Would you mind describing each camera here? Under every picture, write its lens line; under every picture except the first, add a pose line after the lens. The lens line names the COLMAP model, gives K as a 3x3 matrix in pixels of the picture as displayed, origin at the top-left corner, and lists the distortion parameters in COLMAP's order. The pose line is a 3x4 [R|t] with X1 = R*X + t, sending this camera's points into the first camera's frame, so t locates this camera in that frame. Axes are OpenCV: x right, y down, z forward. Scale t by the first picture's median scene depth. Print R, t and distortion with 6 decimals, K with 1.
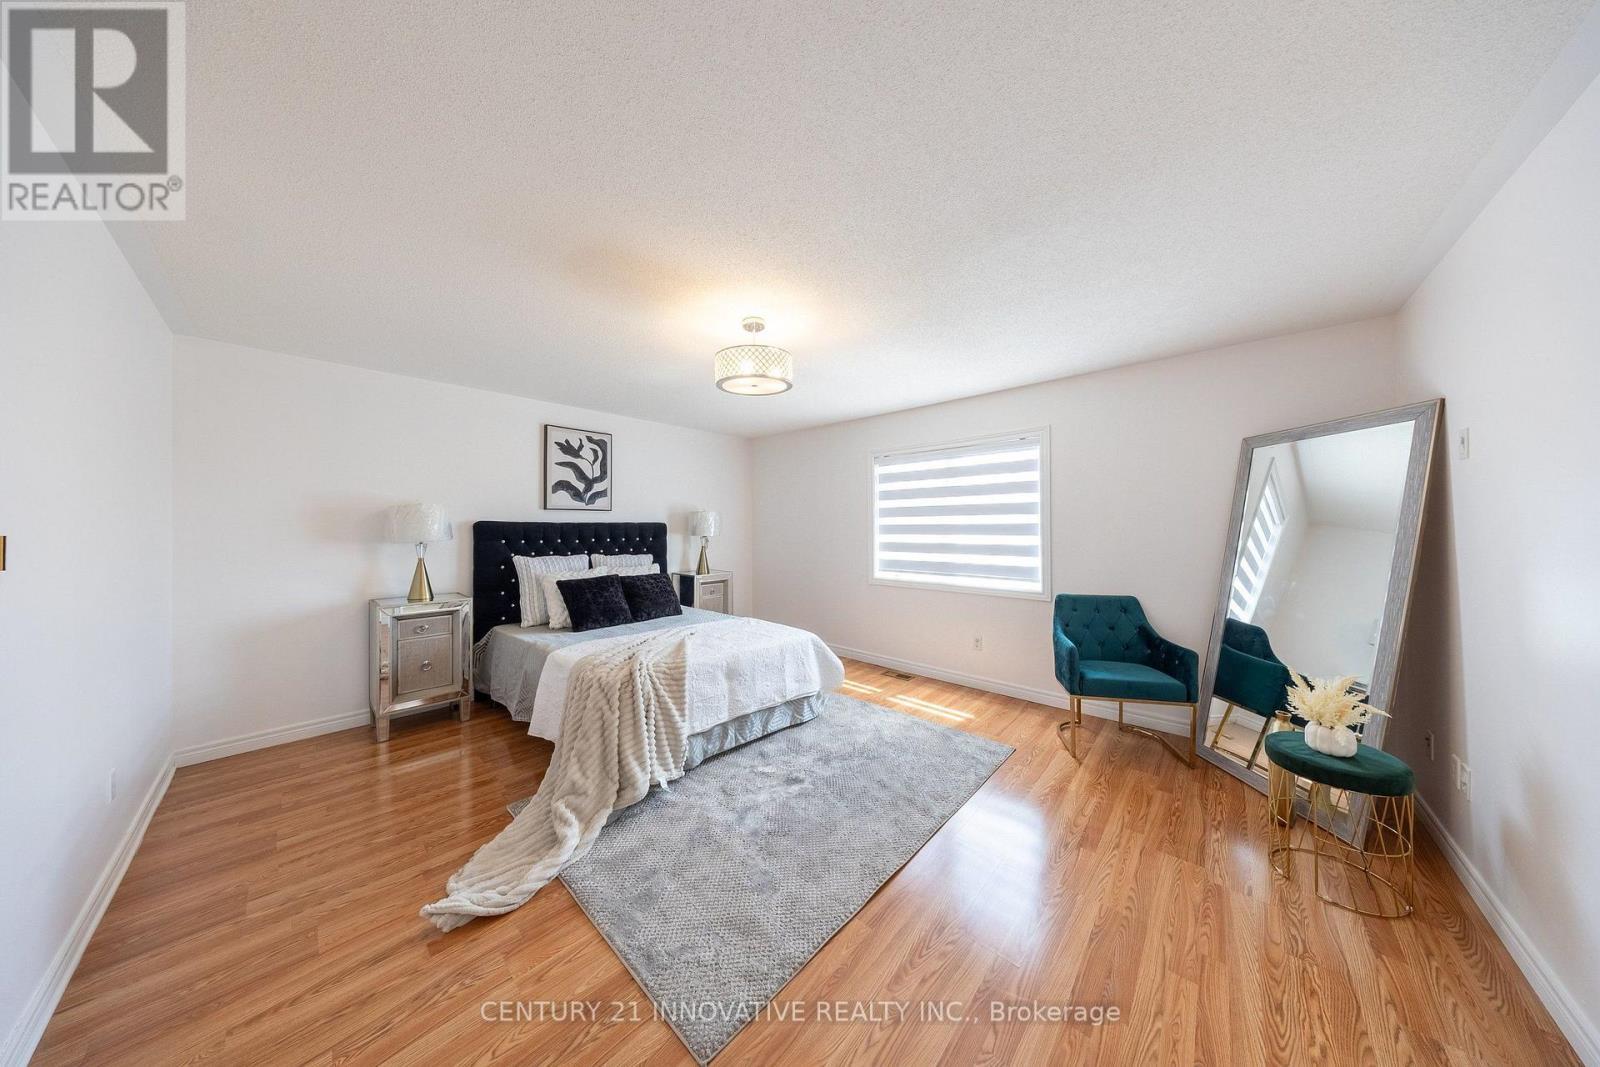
lens RADIAL K [[471.7, 0, 797.3], [0, 471.7, 529.7], [0, 0, 1]] dist [0.000401, -0.000055]
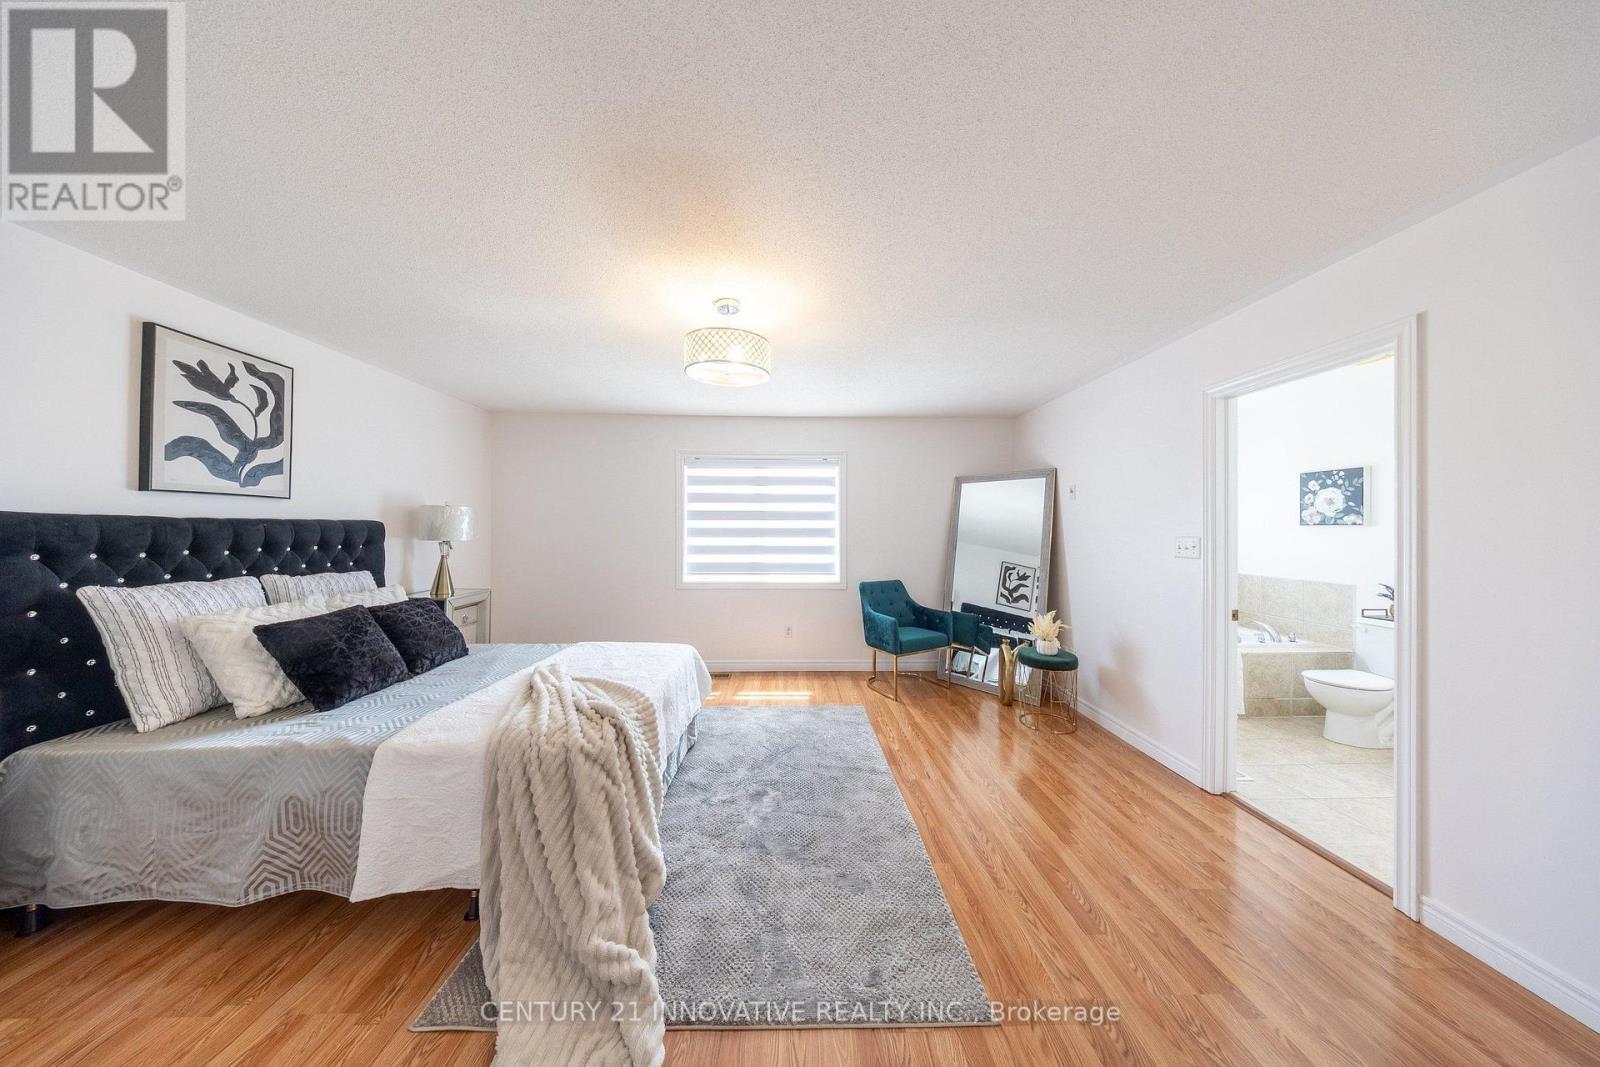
lens RADIAL K [[471.7, 0, 797.3], [0, 471.7, 529.7], [0, 0, 1]] dist [0.000401, -0.000055]
pose [[0.715595, 0.006730, 0.698483, -0.374875], [-0.004432, 0.999977, -0.005095, -0.002116], [-0.698502, 0.000551, 0.715608, 0.153934]]
